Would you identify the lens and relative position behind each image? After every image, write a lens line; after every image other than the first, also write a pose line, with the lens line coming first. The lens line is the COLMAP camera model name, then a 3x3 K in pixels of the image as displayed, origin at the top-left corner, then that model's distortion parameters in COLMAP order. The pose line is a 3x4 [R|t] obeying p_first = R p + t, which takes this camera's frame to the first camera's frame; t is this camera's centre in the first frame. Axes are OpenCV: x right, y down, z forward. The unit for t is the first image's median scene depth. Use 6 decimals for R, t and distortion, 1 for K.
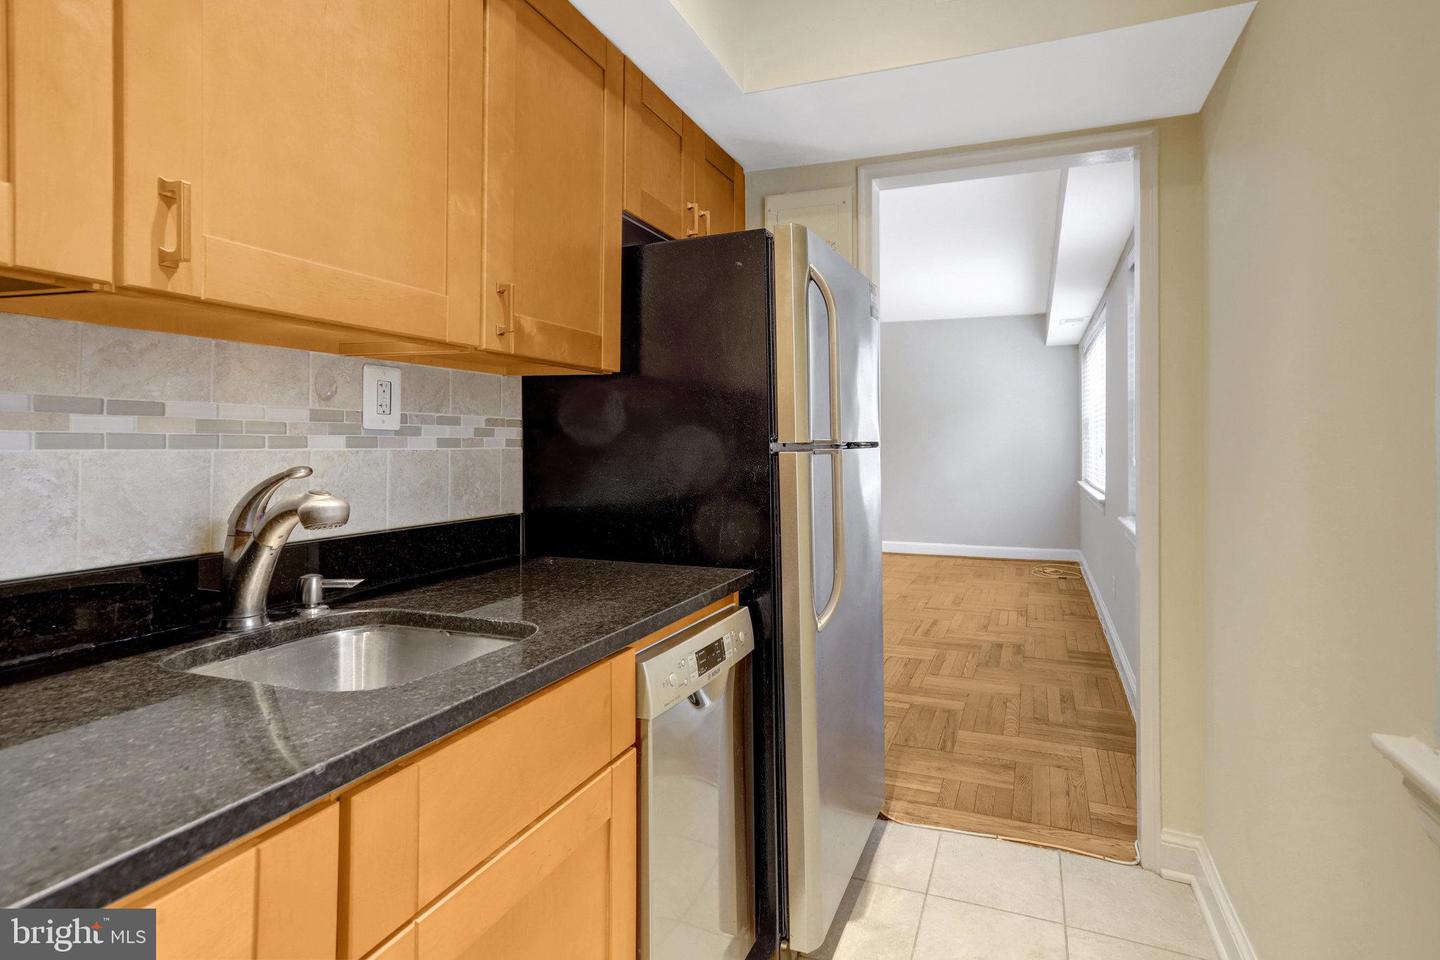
lens RADIAL K [[718.7, 0, 723.5], [0, 718.7, 442.6], [0, 0, 1]] dist [-0.044636, 0.033739]
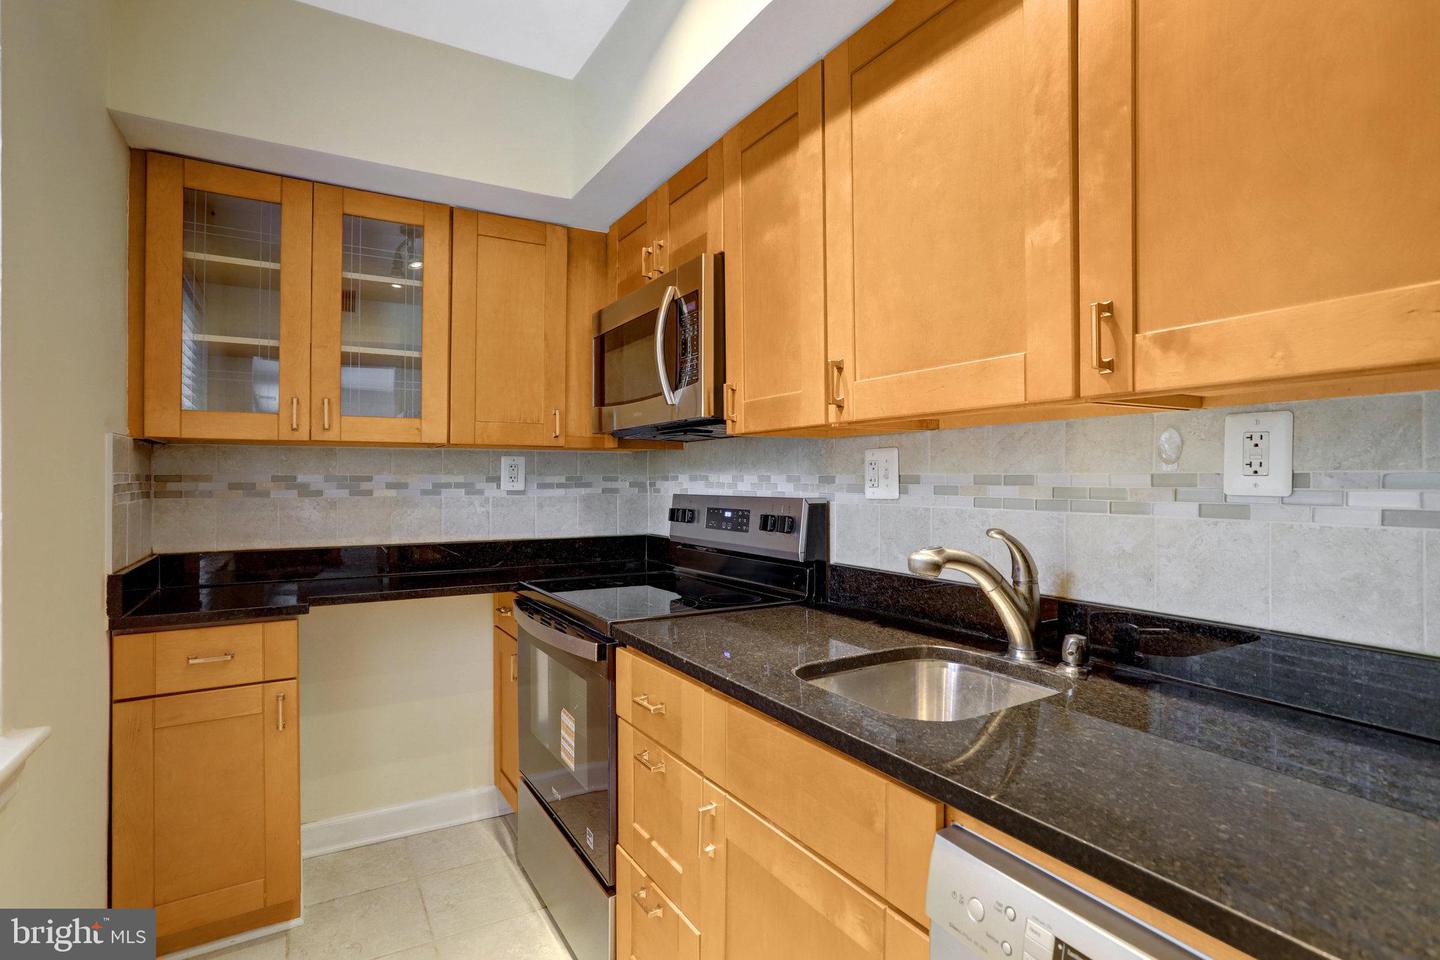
lens RADIAL K [[710.9, 0, 717.5], [0, 710.9, 494.0], [0, 0, 1]] dist [-0.042755, 0.034081]
pose [[-0.585607, 0.013823, -0.810477, 0.598753], [-0.000980, 0.999842, 0.017761, -0.042275], [0.810595, 0.011195, -0.585500, 1.241339]]
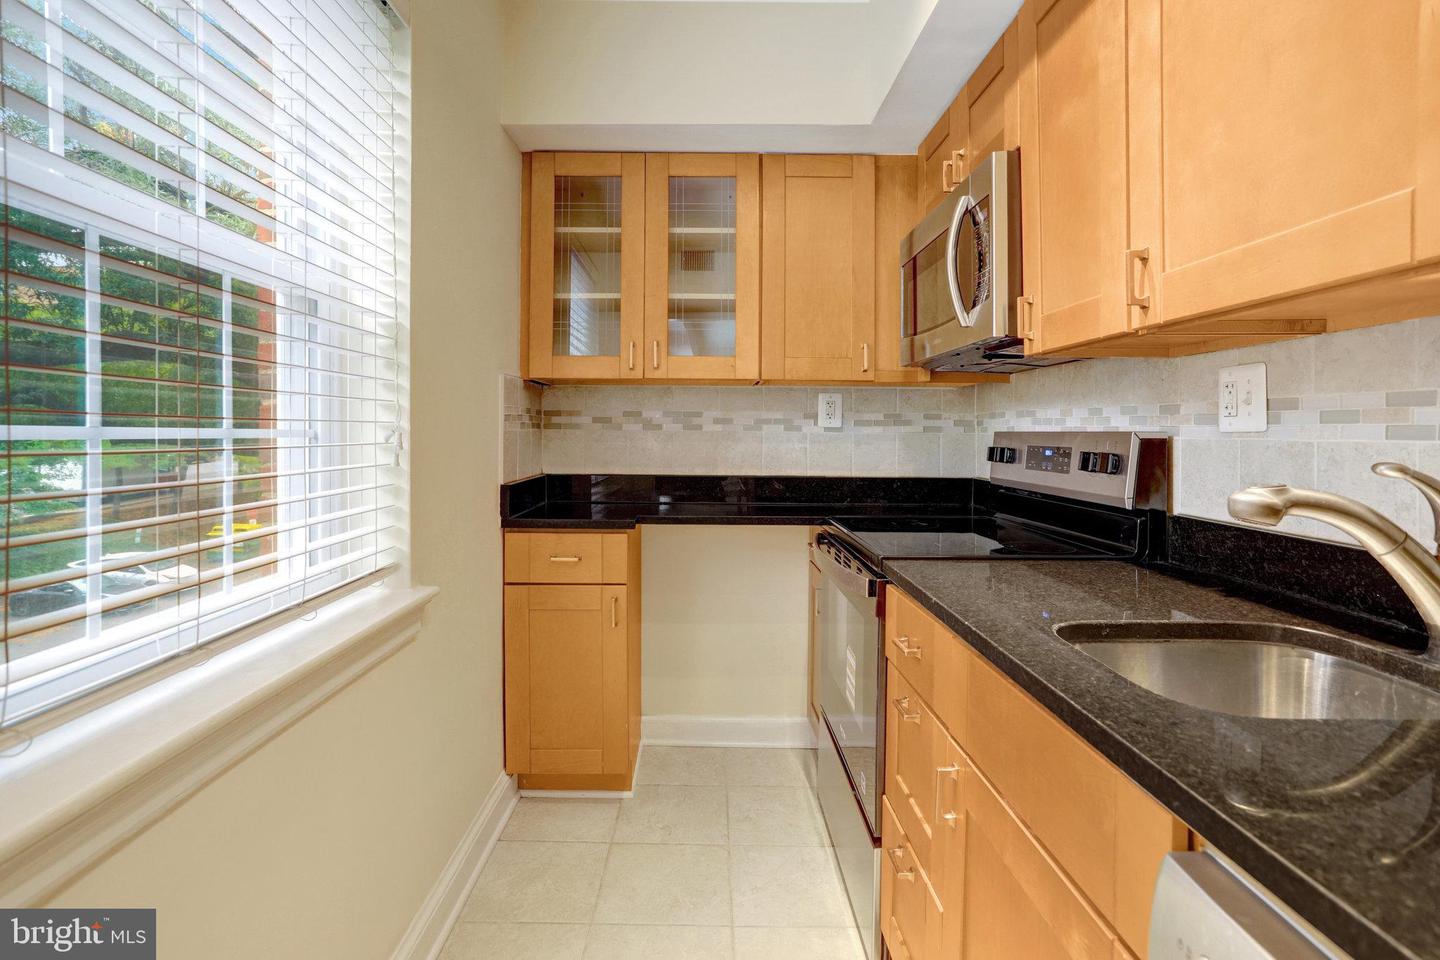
lens RADIAL K [[718.7, 0, 723.5], [0, 718.7, 442.6], [0, 0, 1]] dist [-0.044636, 0.033739]
pose [[-0.913876, -0.004345, -0.405971, 0.400670], [-0.010483, 0.999862, 0.012897, 0.008746], [0.405859, 0.016042, -0.913795, 1.354732]]
